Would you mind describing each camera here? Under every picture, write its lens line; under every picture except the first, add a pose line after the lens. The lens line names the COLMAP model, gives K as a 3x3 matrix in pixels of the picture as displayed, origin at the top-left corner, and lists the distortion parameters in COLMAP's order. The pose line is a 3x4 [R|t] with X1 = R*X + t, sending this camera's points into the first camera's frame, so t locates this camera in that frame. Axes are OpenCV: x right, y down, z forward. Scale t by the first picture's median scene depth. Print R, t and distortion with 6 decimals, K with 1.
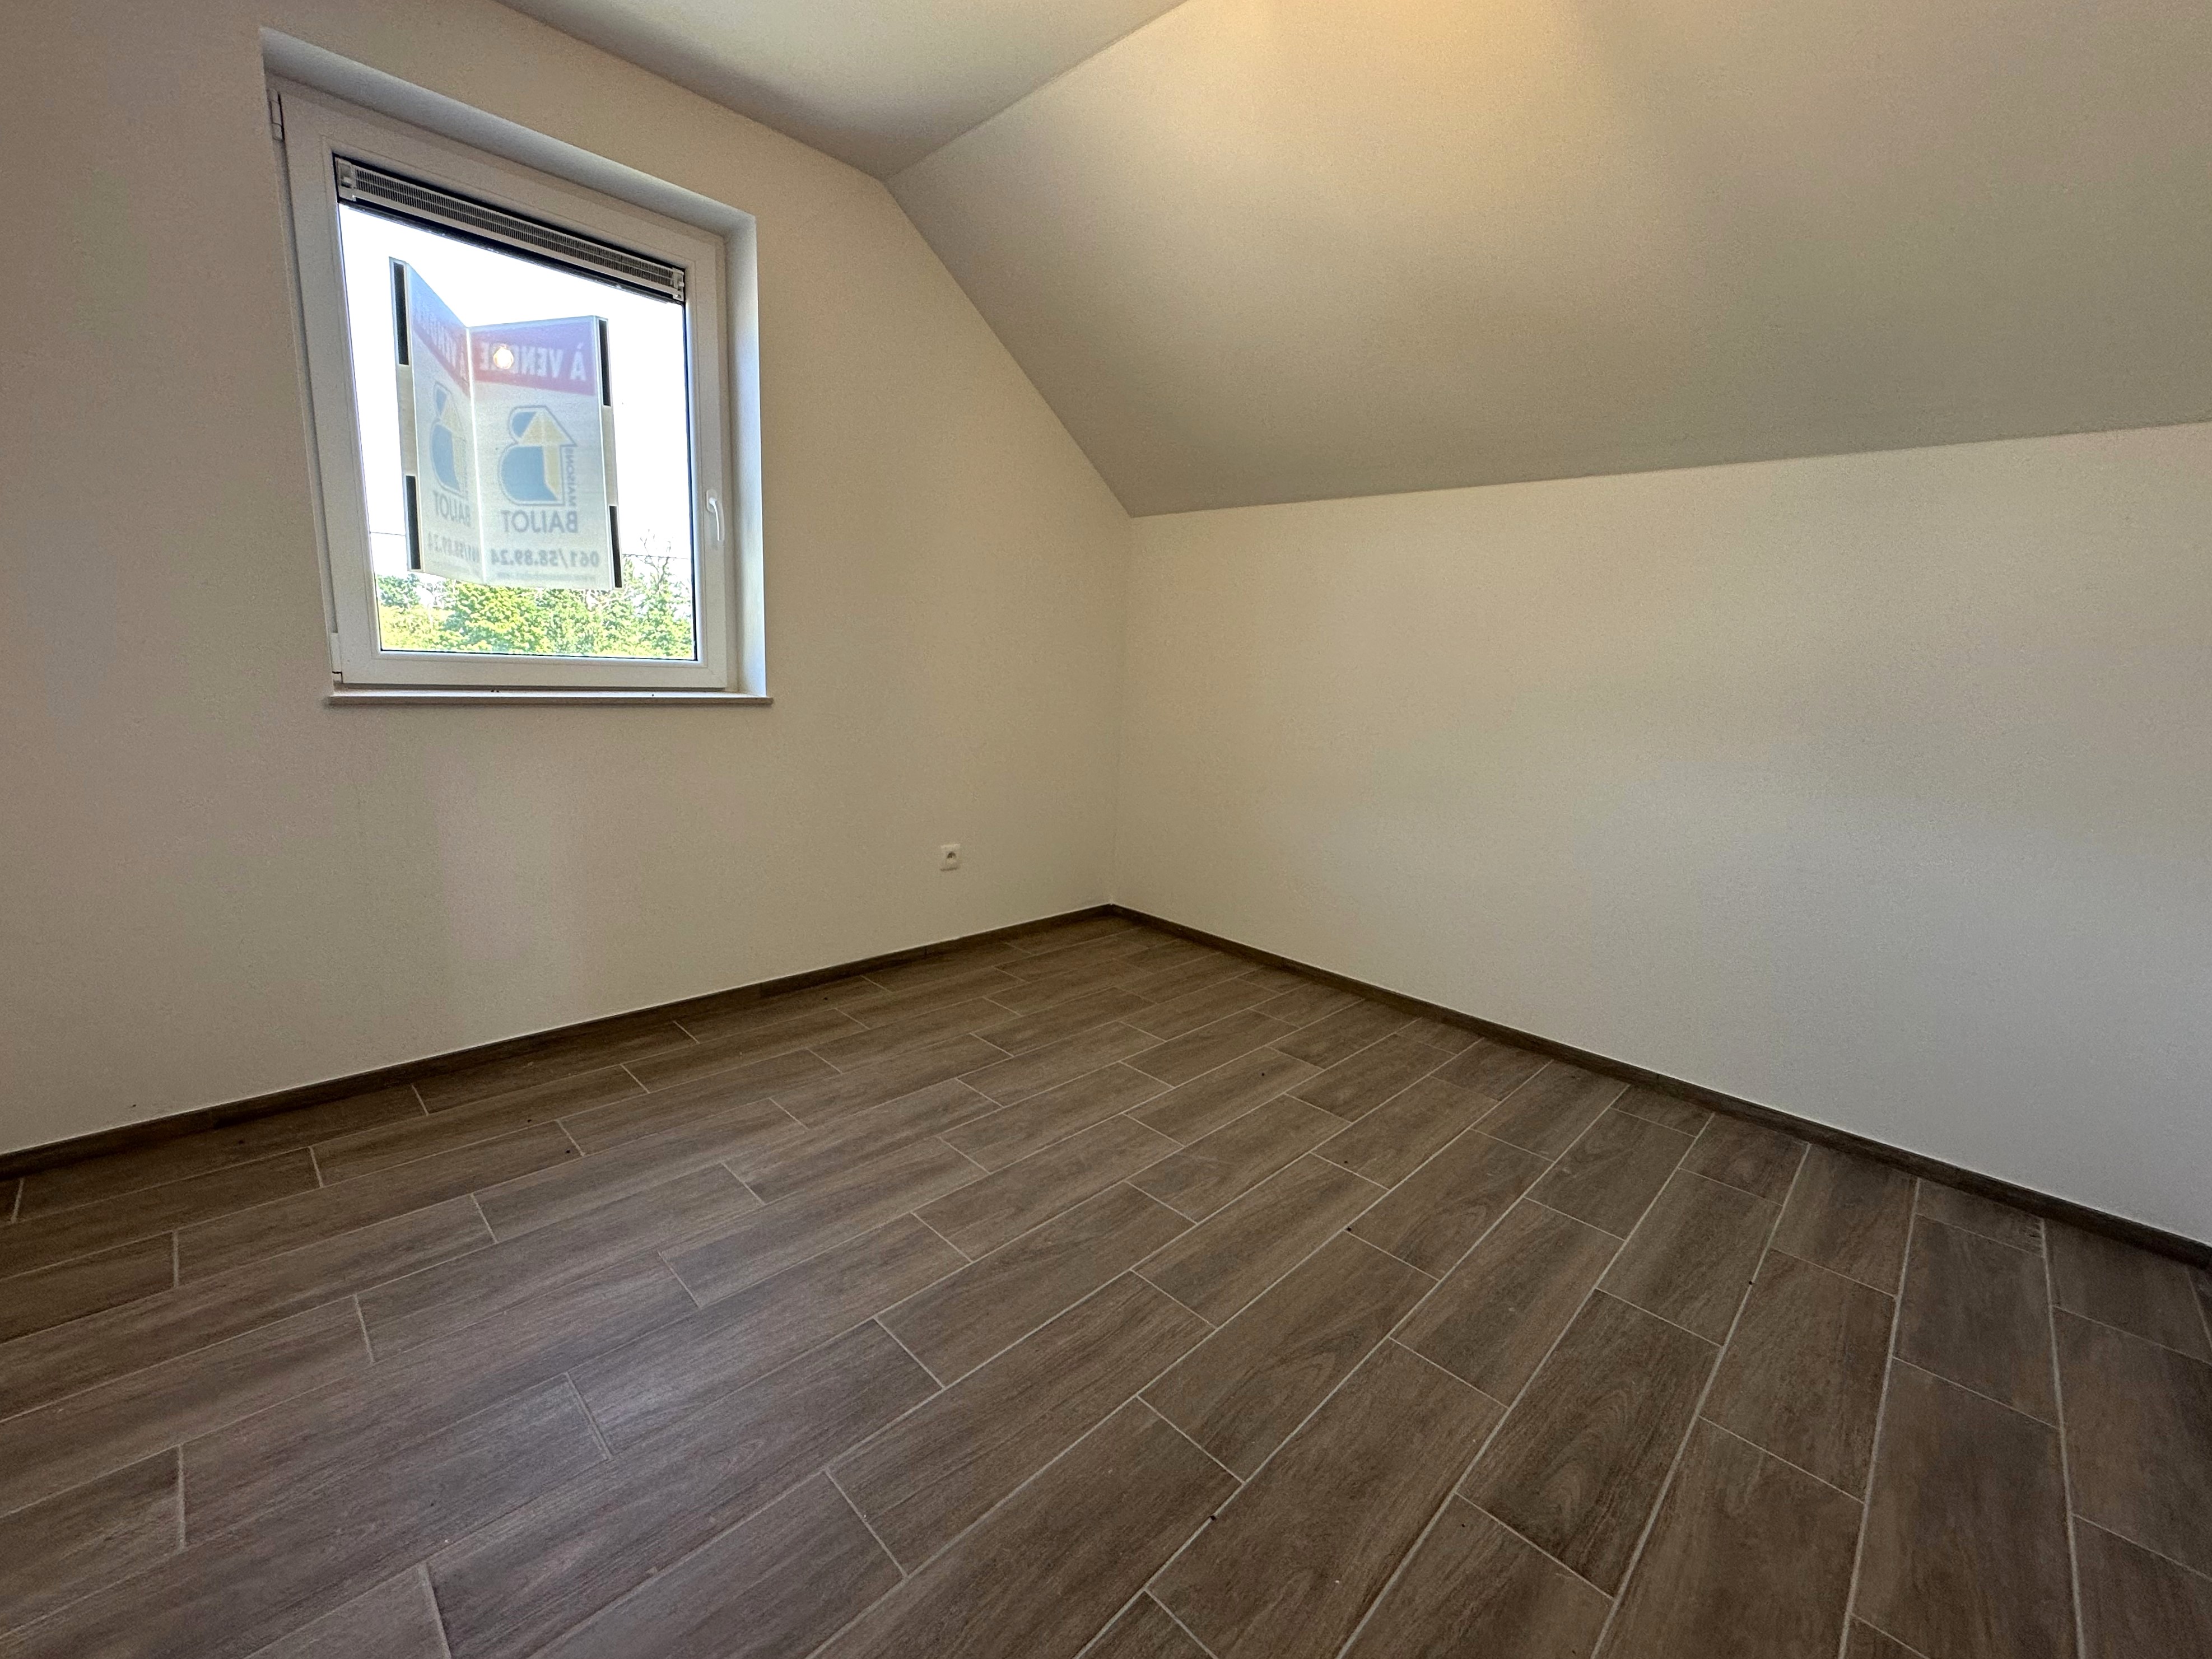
lens RADIAL K [[943.8, 0, 1106.0], [0, 943.8, 829.5], [0, 0, 1]] dist [0.016128, 0.000155]
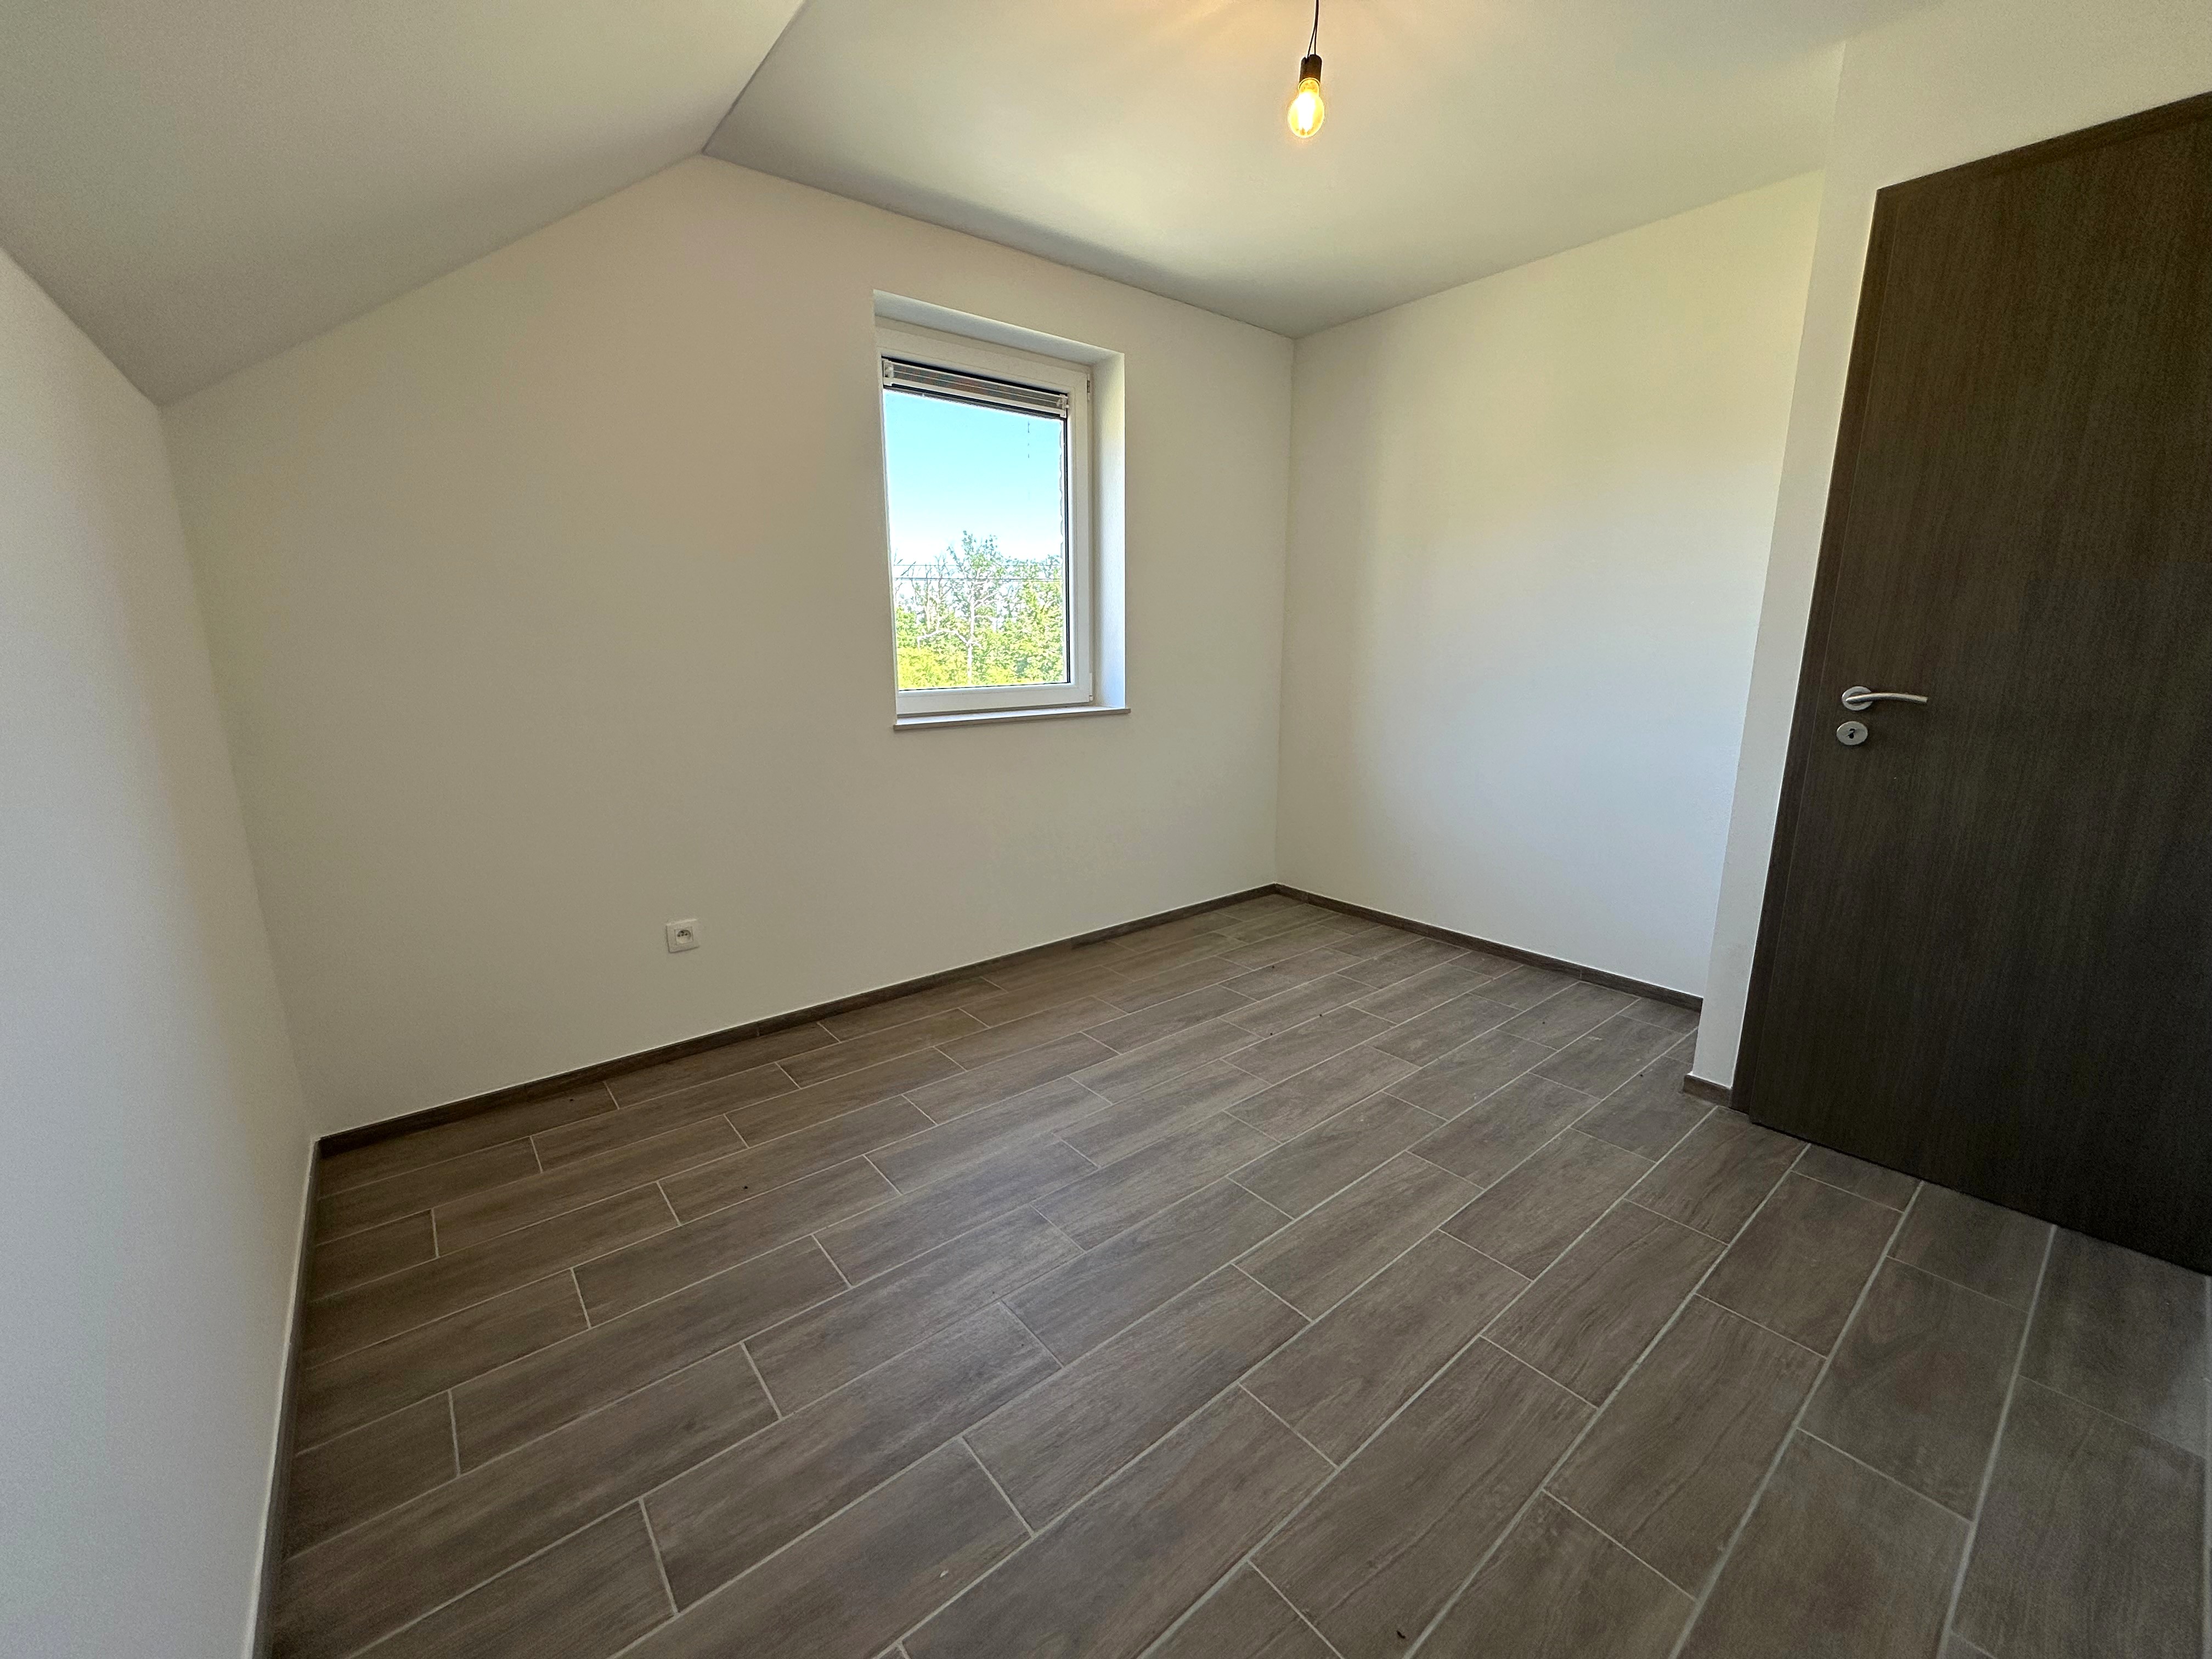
lens RADIAL K [[900.2, 0, 1110.8], [0, 900.2, 843.1], [0, 0, 1]] dist [-0.001703, 0.000278]
pose [[0.991808, -0.045922, -0.119193, -0.253965], [0.047497, 0.998817, 0.010407, 0.035962], [0.118575, -0.015983, 0.992817, -0.267384]]
